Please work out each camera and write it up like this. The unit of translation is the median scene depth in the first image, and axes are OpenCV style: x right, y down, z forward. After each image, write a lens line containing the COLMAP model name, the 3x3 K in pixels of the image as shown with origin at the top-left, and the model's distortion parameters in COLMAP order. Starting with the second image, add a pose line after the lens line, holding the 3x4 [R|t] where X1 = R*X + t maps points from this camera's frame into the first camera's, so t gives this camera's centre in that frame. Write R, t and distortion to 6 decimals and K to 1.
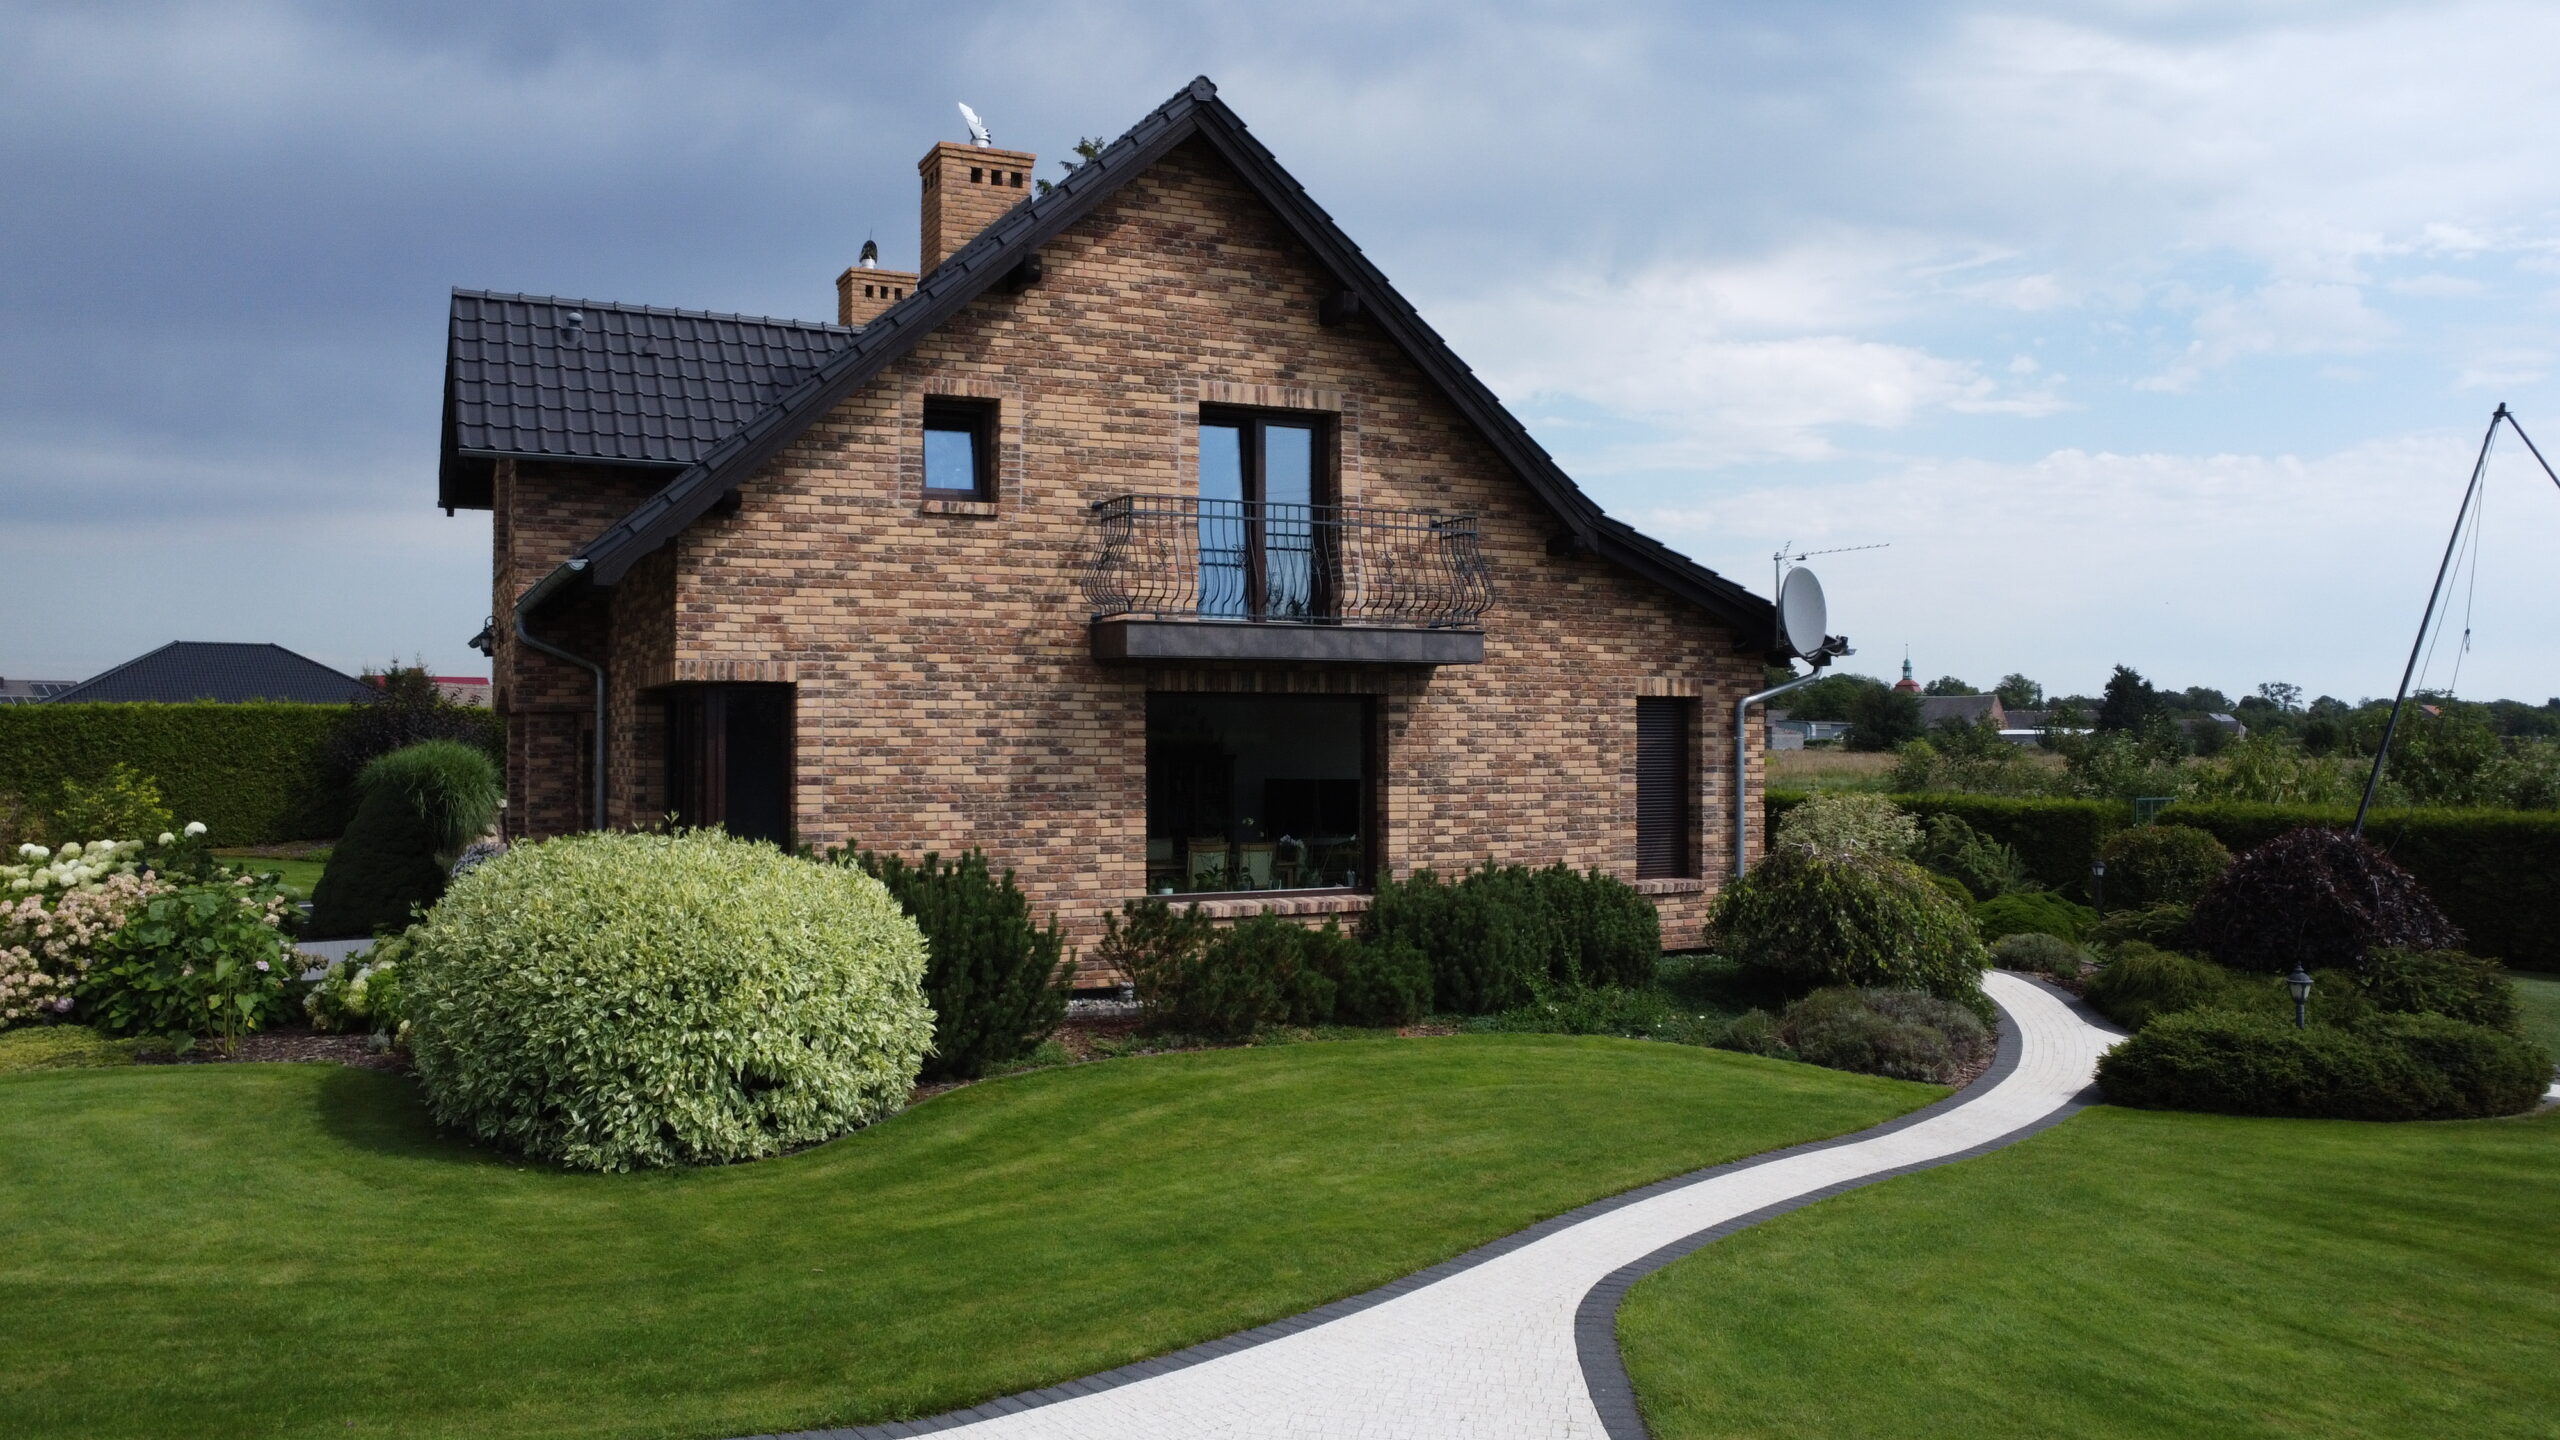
lens RADIAL K [[1912.6, 0, 1223.4], [0, 1912.6, 704.9], [0, 0, 1]] dist [-0.229892, 0.333102]
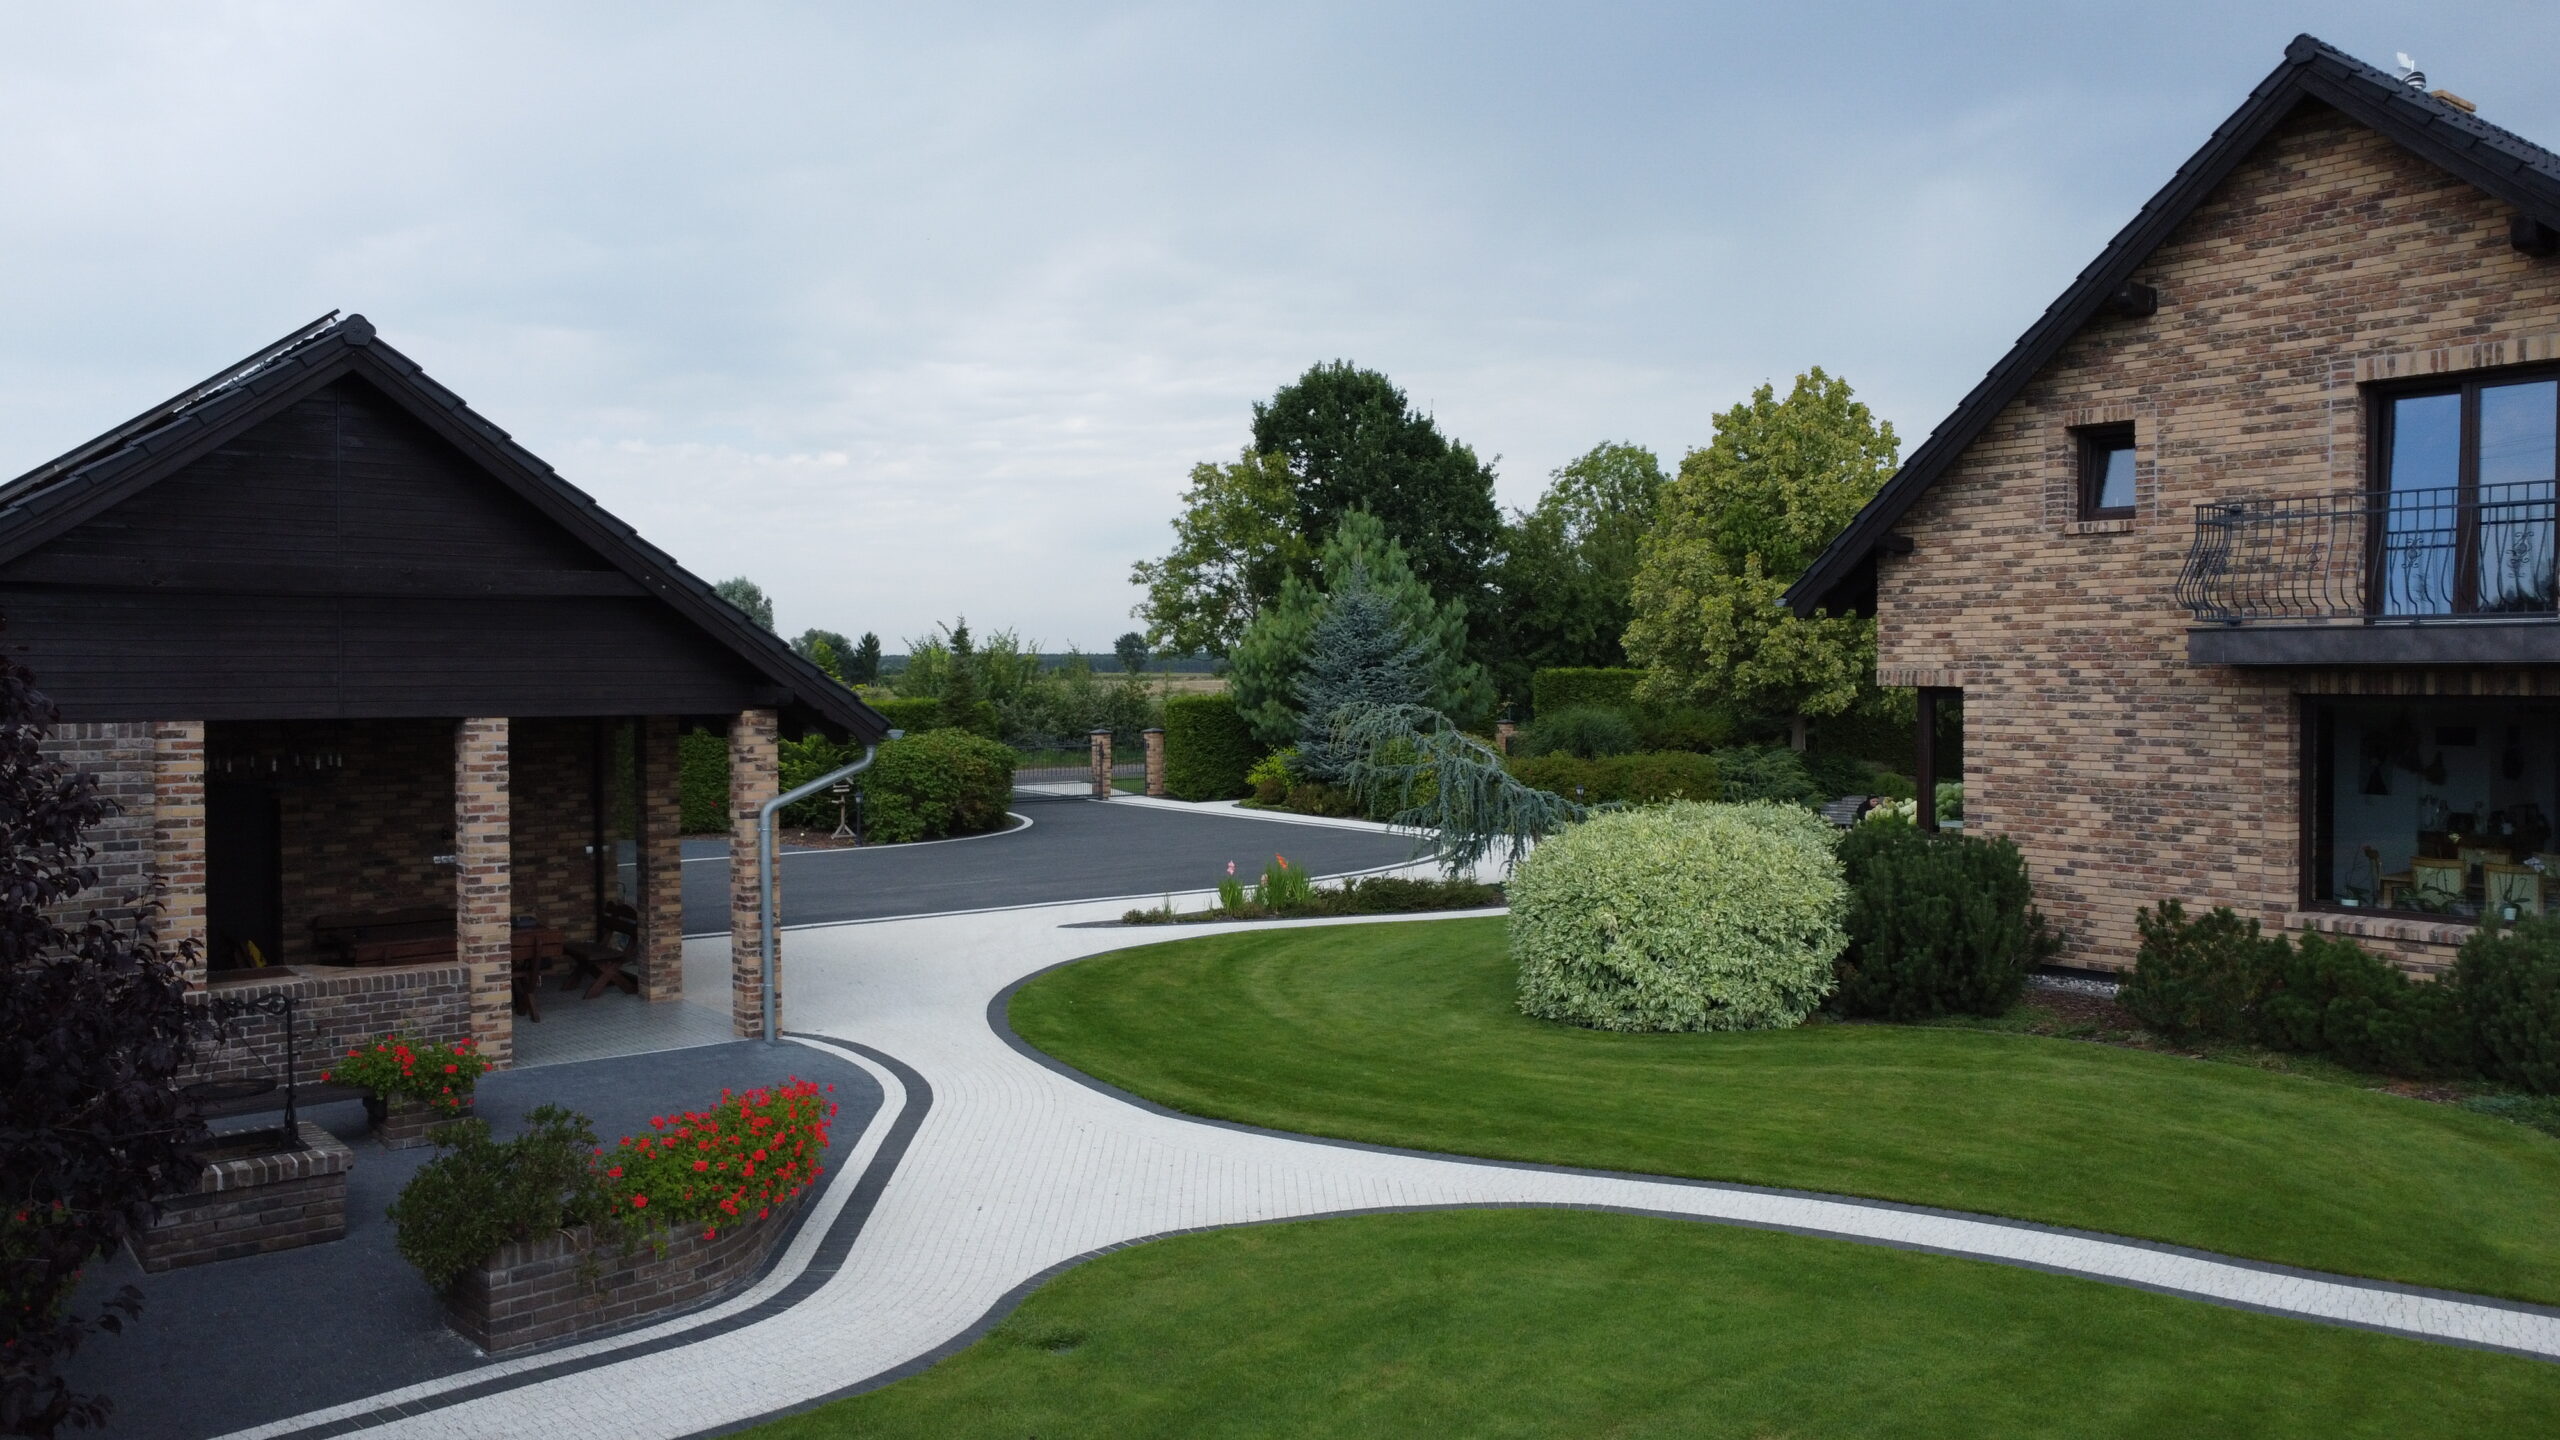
lens RADIAL K [[1912.6, 0, 1223.4], [0, 1912.6, 704.9], [0, 0, 1]] dist [-0.229892, 0.333102]
pose [[0.225991, 0.025431, -0.973797, 0.773034], [0.032605, 0.998902, 0.033653, -0.052701], [0.973584, -0.039356, 0.224913, 0.262212]]
